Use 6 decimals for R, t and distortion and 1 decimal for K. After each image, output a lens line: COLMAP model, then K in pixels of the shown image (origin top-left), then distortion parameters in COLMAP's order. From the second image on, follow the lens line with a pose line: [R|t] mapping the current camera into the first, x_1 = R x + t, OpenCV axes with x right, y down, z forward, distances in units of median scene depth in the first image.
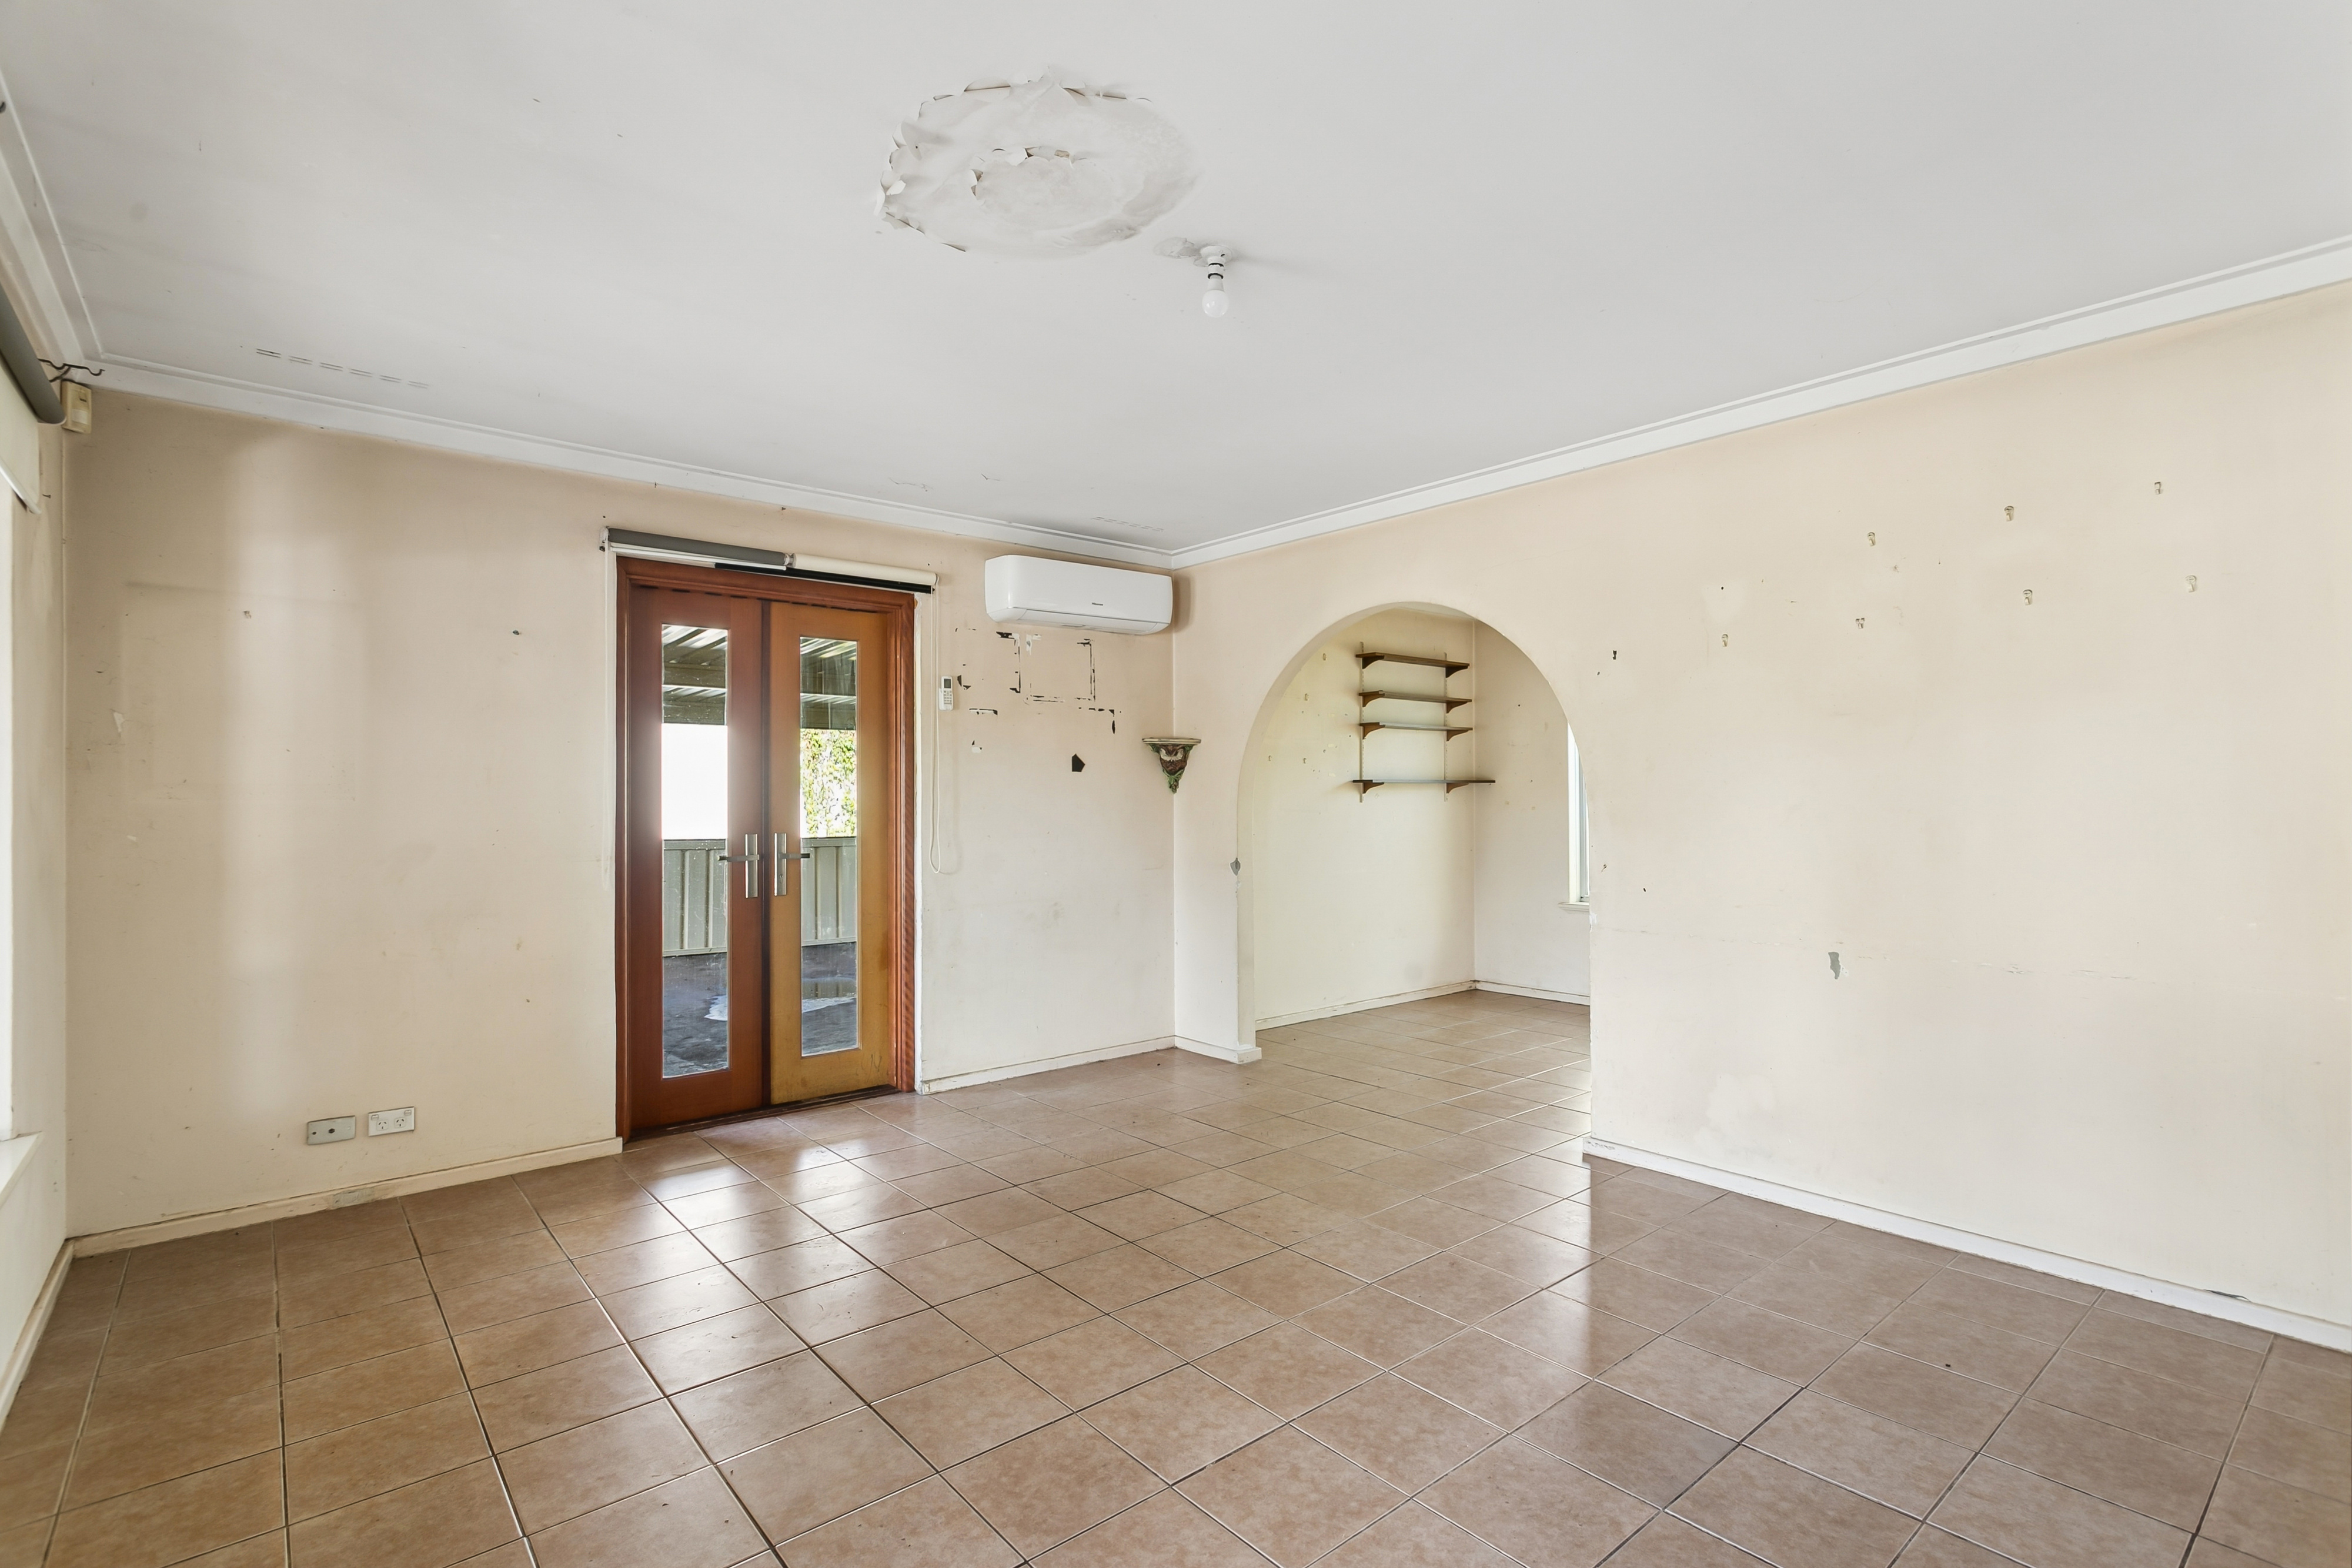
lens RADIAL K [[1103.0, 0, 1191.7], [0, 1103.0, 792.3], [0, 0, 1]] dist [0.001009, -0.000203]
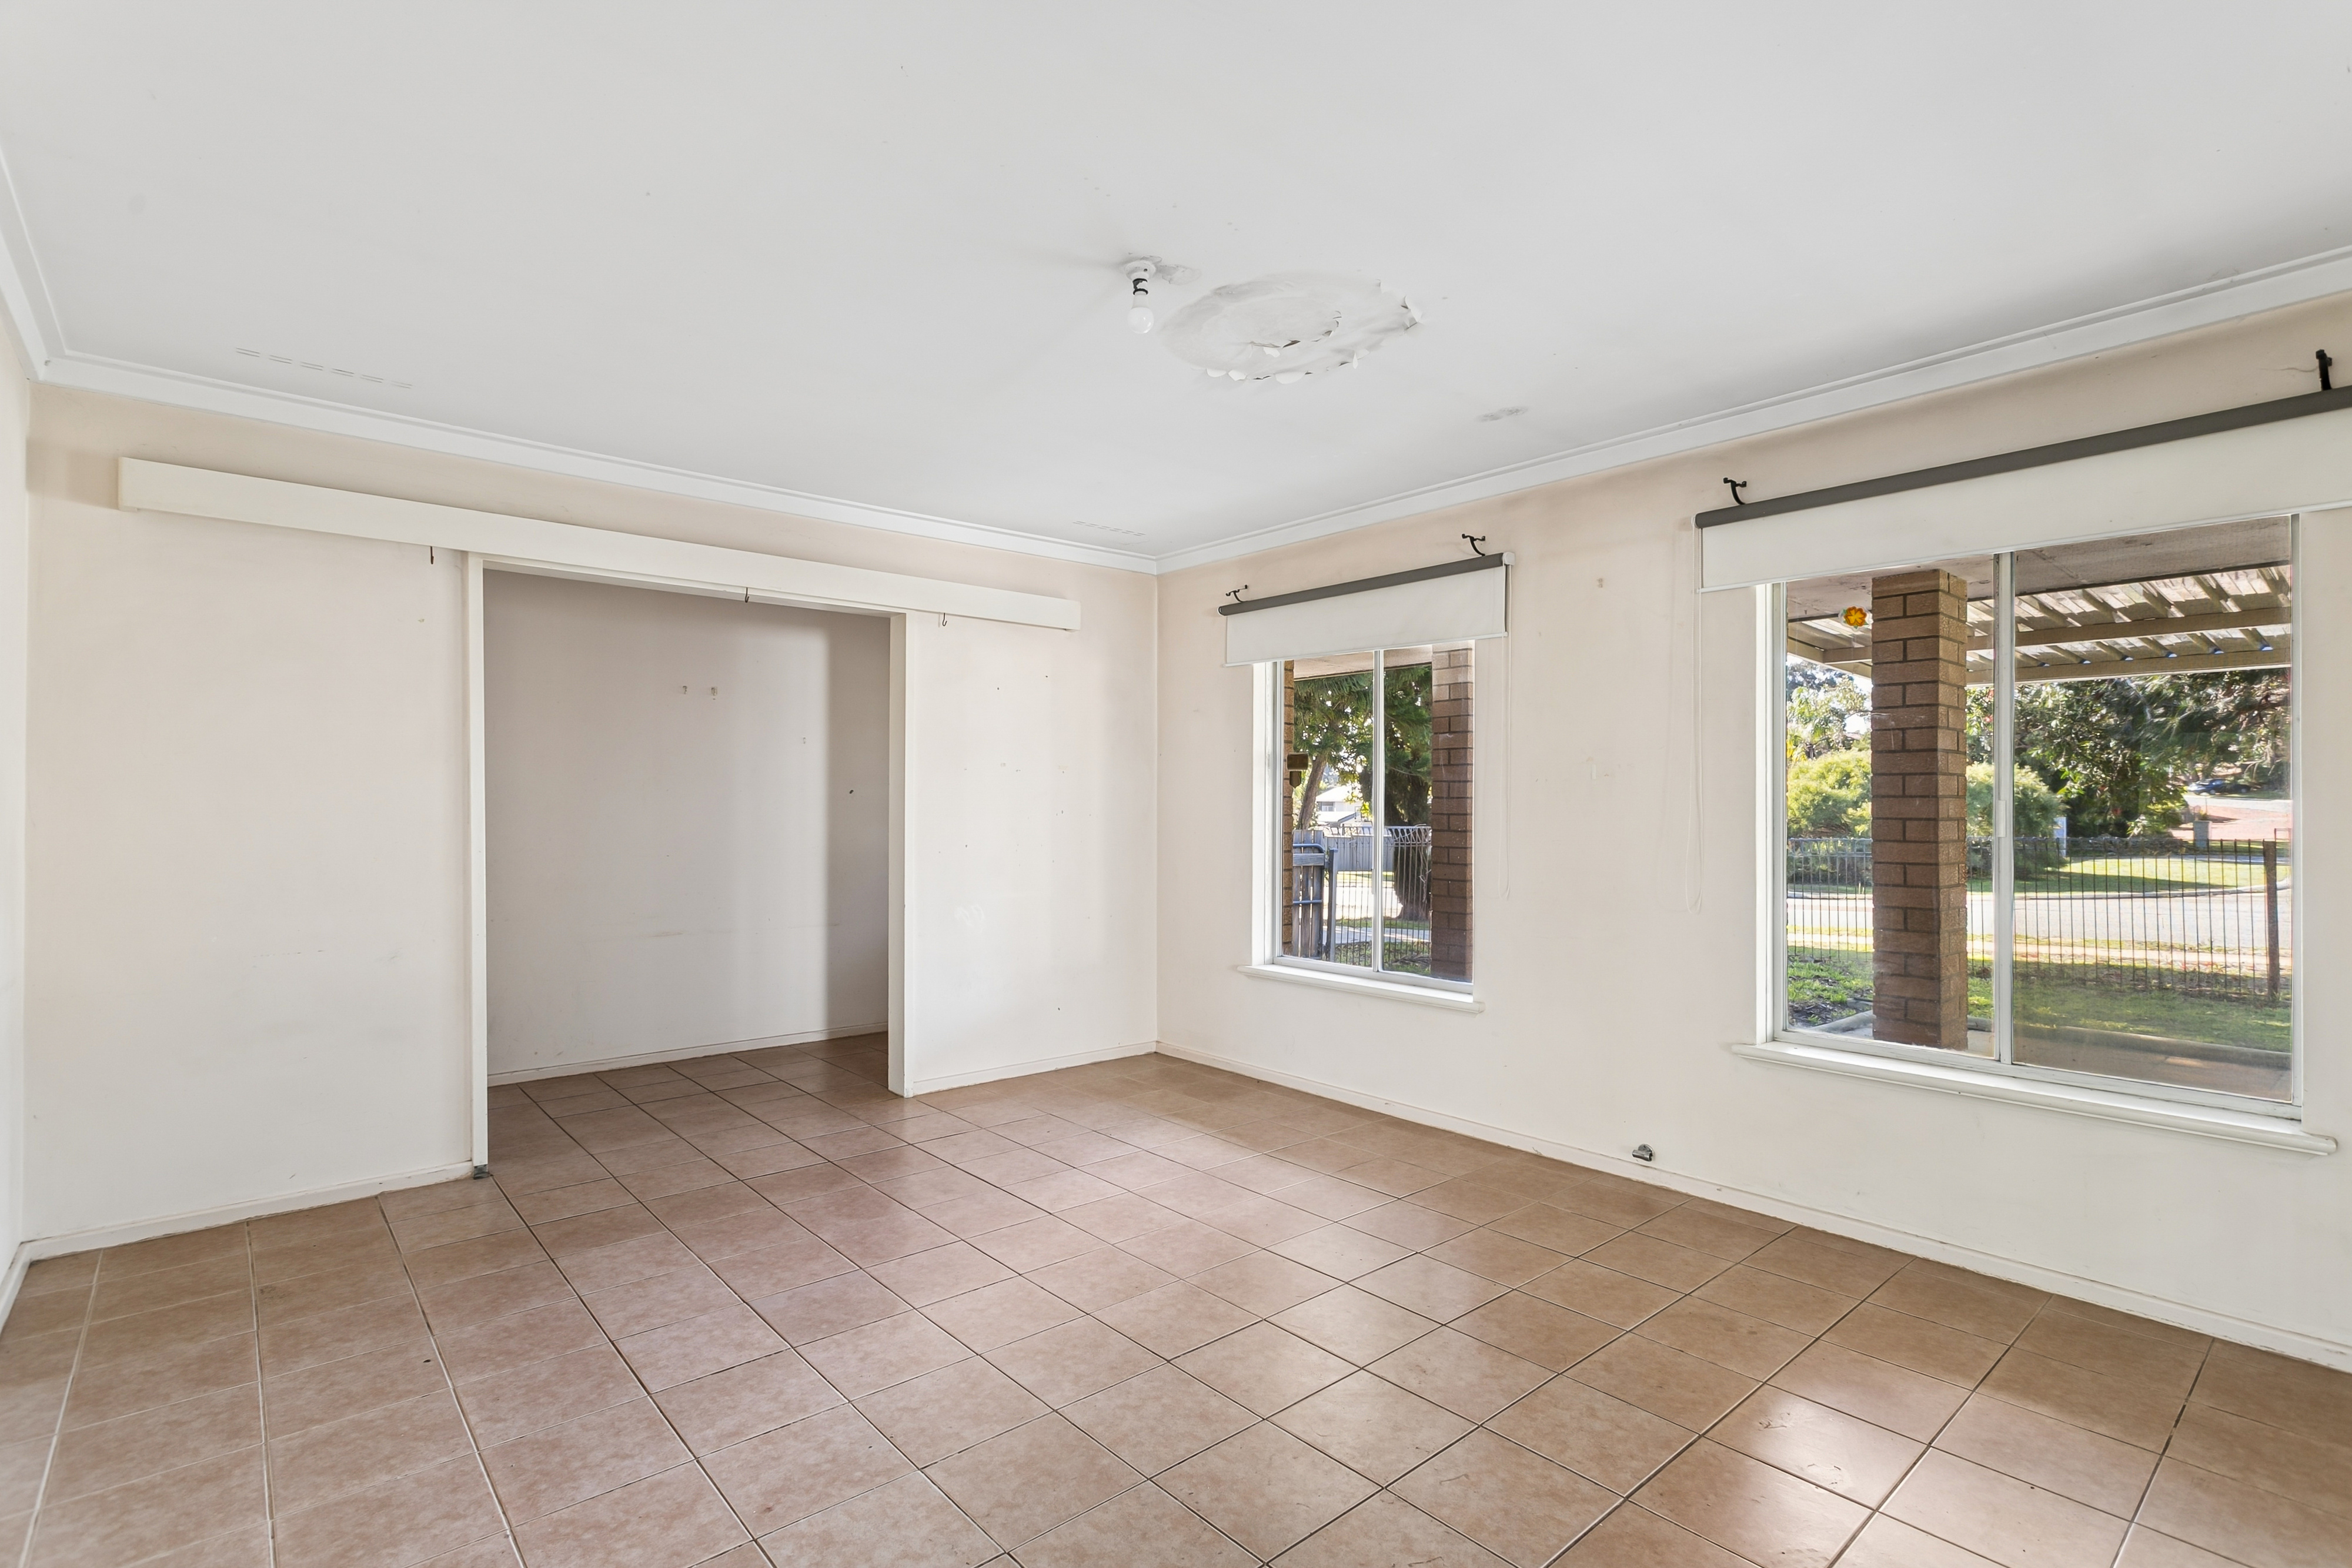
lens RADIAL K [[1103.0, 0, 1191.7], [0, 1103.0, 792.3], [0, 0, 1]] dist [0.001009, -0.000203]
pose [[-0.999877, 0.002175, -0.015551, -0.007596], [0.002456, 0.999834, -0.018056, 0.013581], [0.015509, -0.018092, -0.999716, 1.827815]]
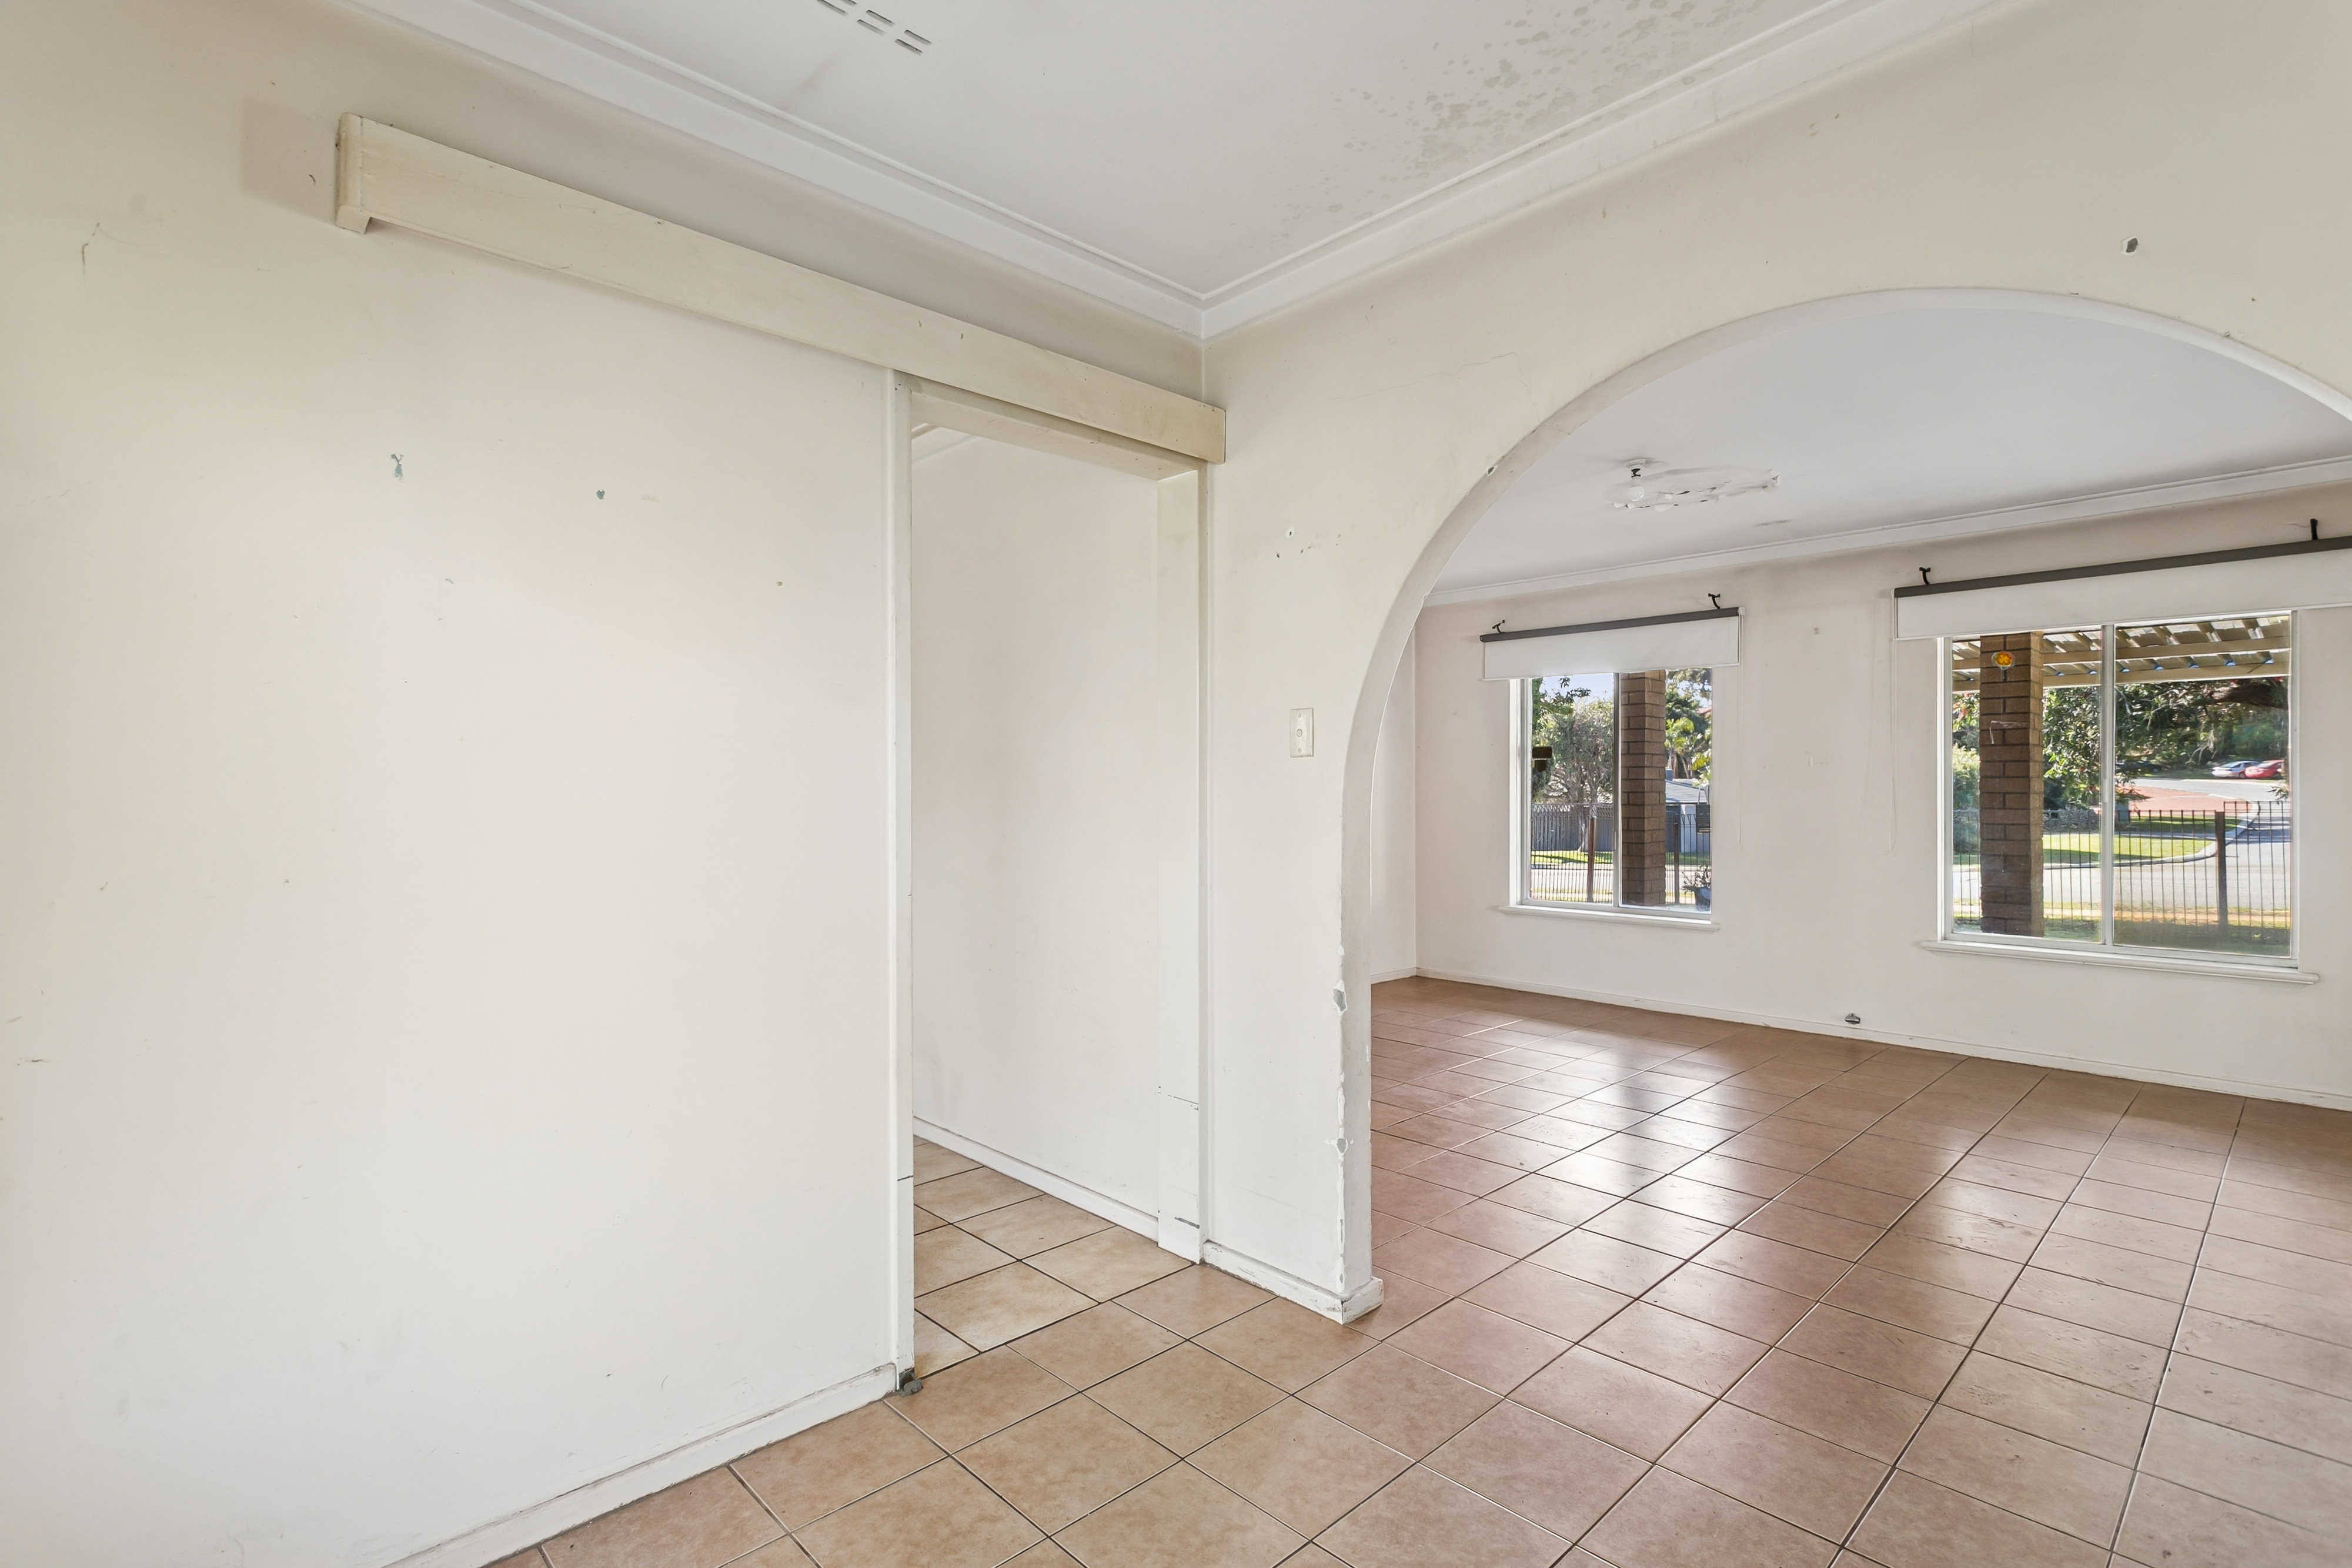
lens RADIAL K [[1108.0, 0, 1176.0], [0, 1108.0, 784.0], [0, 0, 1]] dist [-0.001588, -0.000394]
pose [[-0.998504, 0.005830, -0.054366, 0.753278], [0.006371, 0.999932, -0.009789, 0.018914], [0.054305, -0.010121, -0.998473, 2.420927]]
